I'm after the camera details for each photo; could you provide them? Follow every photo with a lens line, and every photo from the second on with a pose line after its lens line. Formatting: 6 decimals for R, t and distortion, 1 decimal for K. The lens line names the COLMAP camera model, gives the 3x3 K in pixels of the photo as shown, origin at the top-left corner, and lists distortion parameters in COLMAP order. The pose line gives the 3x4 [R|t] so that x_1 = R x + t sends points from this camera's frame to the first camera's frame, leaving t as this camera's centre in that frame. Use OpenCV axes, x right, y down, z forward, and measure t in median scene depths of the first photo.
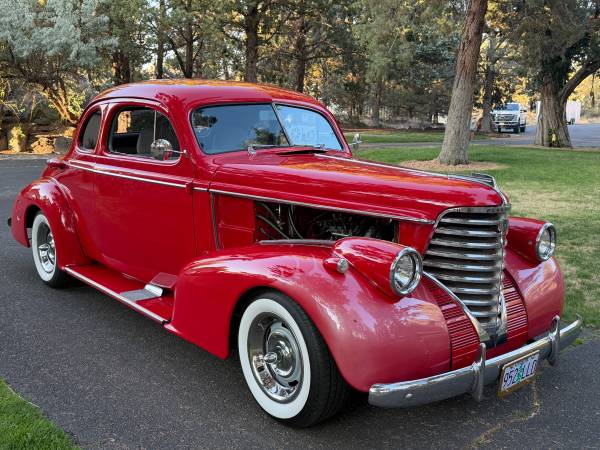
lens RADIAL K [[607.8, 0, 296.4], [0, 607.8, 226.4], [0, 0, 1]] dist [0.058306, 0.000000]
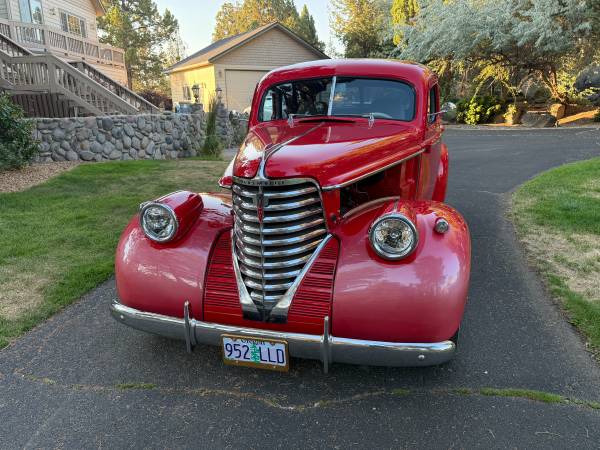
lens RADIAL K [[474.4, 0, 301.5], [0, 474.4, 219.9], [0, 0, 1]] dist [0.002055, -0.007861]
pose [[0.588428, 0.178905, -0.788509, 0.852028], [-0.118159, 0.983771, 0.135031, -0.069184], [0.799870, 0.013714, 0.600017, 0.536324]]
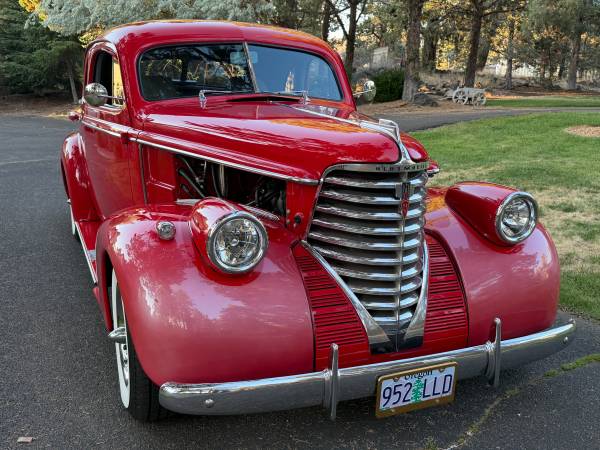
lens RADIAL K [[607.8, 0, 300.3], [0, 607.8, 228.4], [0, 0, 1]] dist [0.058306, 0.000000]
pose [[0.955845, 0.056676, -0.288353, 0.381320], [-0.040894, 0.997332, 0.060467, 0.004875], [0.291011, -0.046005, 0.955613, 0.230038]]
